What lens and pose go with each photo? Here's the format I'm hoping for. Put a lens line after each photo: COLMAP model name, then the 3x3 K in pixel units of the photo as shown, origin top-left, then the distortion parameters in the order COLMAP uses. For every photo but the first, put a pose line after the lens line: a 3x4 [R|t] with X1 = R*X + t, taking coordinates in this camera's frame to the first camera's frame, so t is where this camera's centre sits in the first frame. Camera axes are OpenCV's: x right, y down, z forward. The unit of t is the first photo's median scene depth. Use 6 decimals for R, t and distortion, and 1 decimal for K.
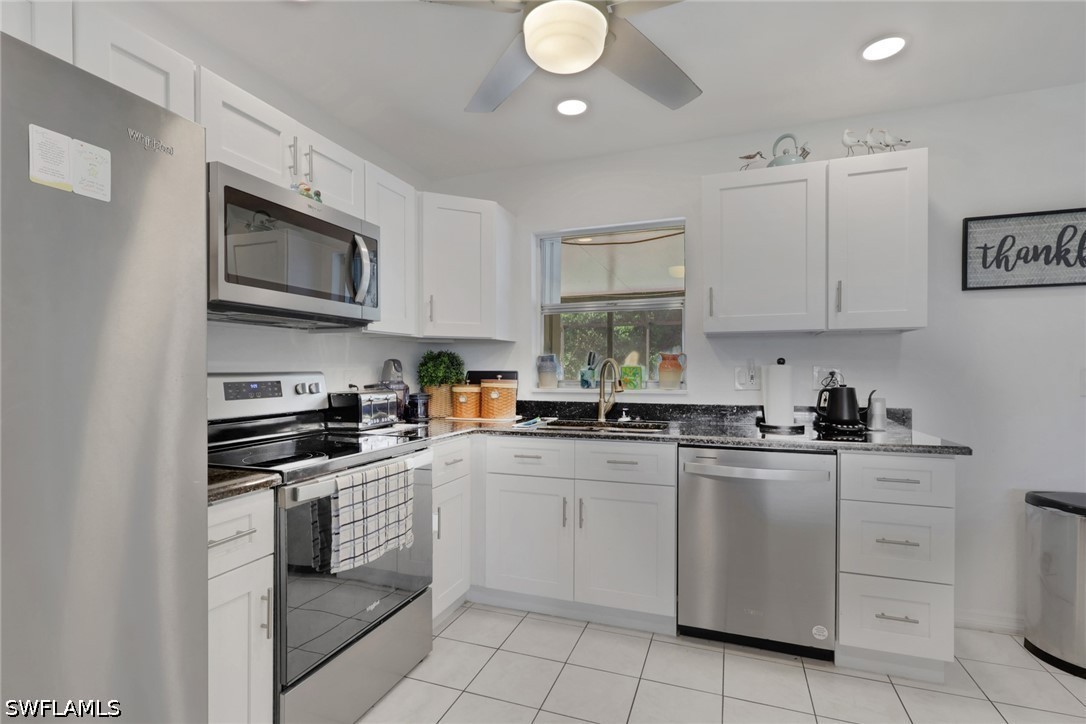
lens RADIAL K [[516.3, 0, 539.4], [0, 516.3, 374.5], [0, 0, 1]] dist [0.000002, 0.000191]
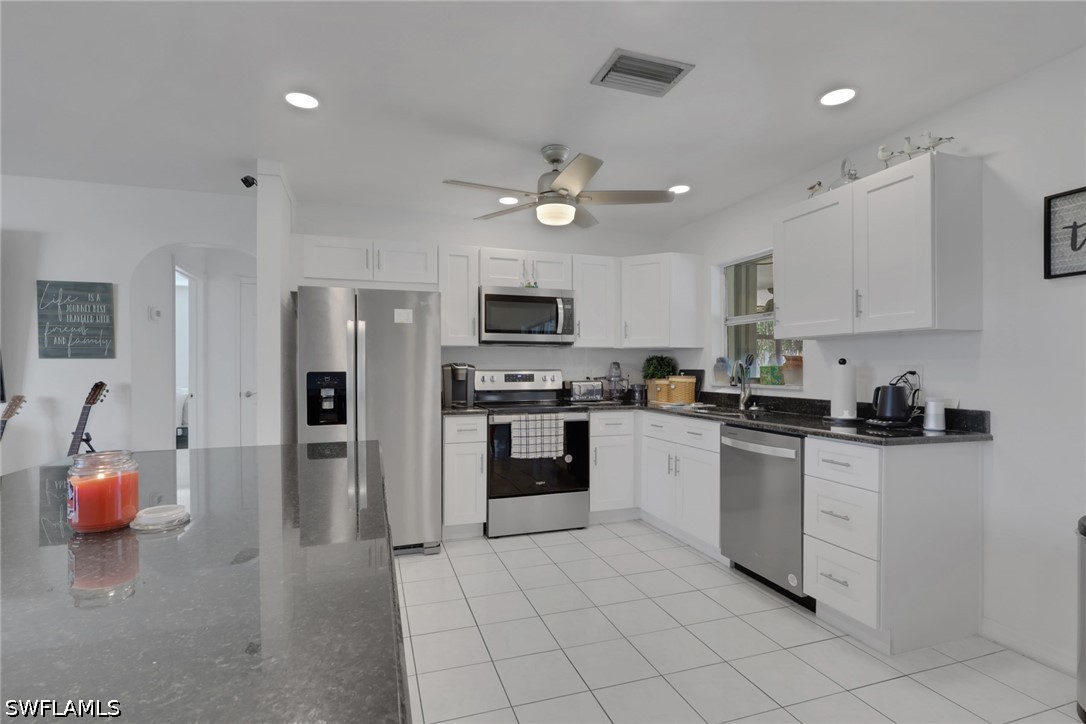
lens RADIAL K [[516.3, 0, 539.4], [0, 516.3, 374.5], [0, 0, 1]] dist [0.000002, 0.000191]
pose [[0.622137, 0.010788, -0.782834, 0.981739], [-0.008953, 0.999938, 0.006664, 0.001097], [0.782857, 0.002862, 0.622195, -0.220543]]
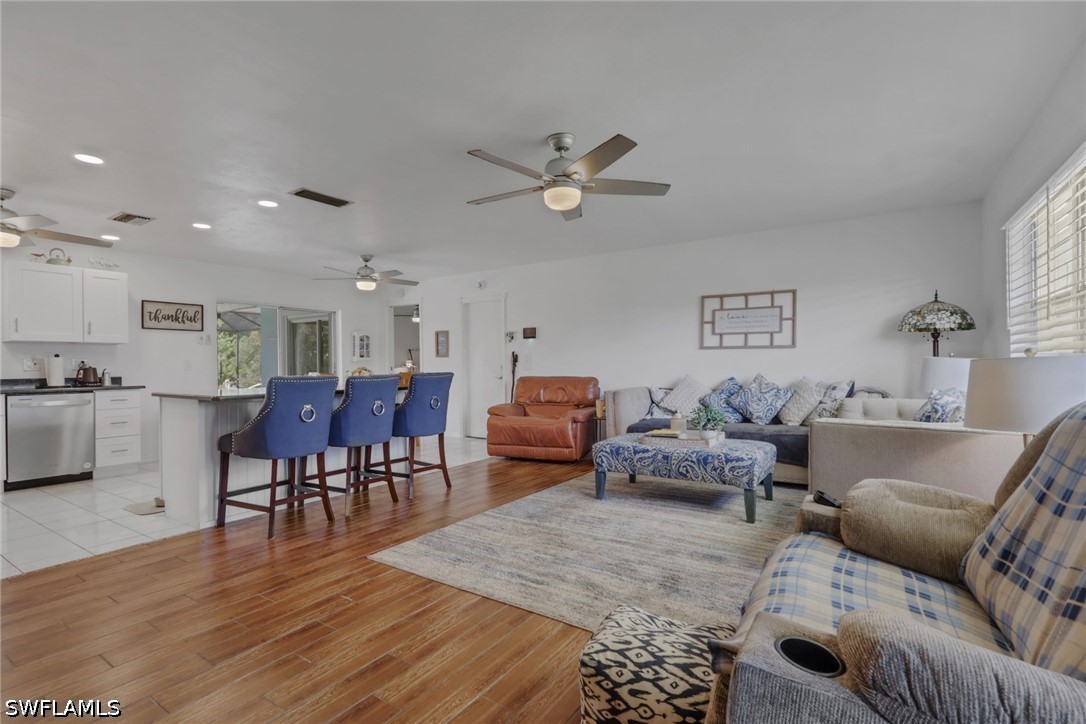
lens RADIAL K [[508.9, 0, 542.6], [0, 508.9, 364.6], [0, 0, 1]] dist [-0.002995, -0.000486]
pose [[0.225337, 0.000250, 0.974281, -1.144645], [0.022122, 0.999741, -0.005373, 0.068093], [-0.974030, 0.022764, 0.225273, -1.448022]]
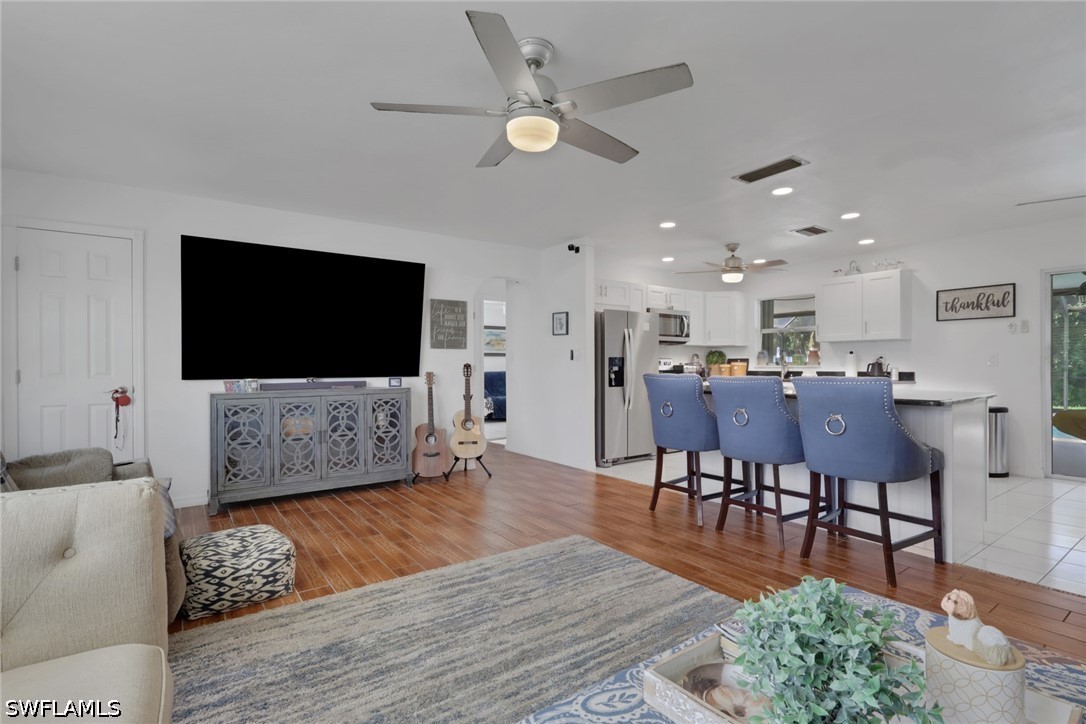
lens RADIAL K [[516.3, 0, 539.4], [0, 516.3, 374.5], [0, 0, 1]] dist [0.000002, 0.000191]
pose [[0.824938, 0.008929, -0.565153, 0.664932], [-0.005334, 0.999954, 0.008013, 0.069804], [0.565199, -0.003596, 0.824947, -1.969713]]
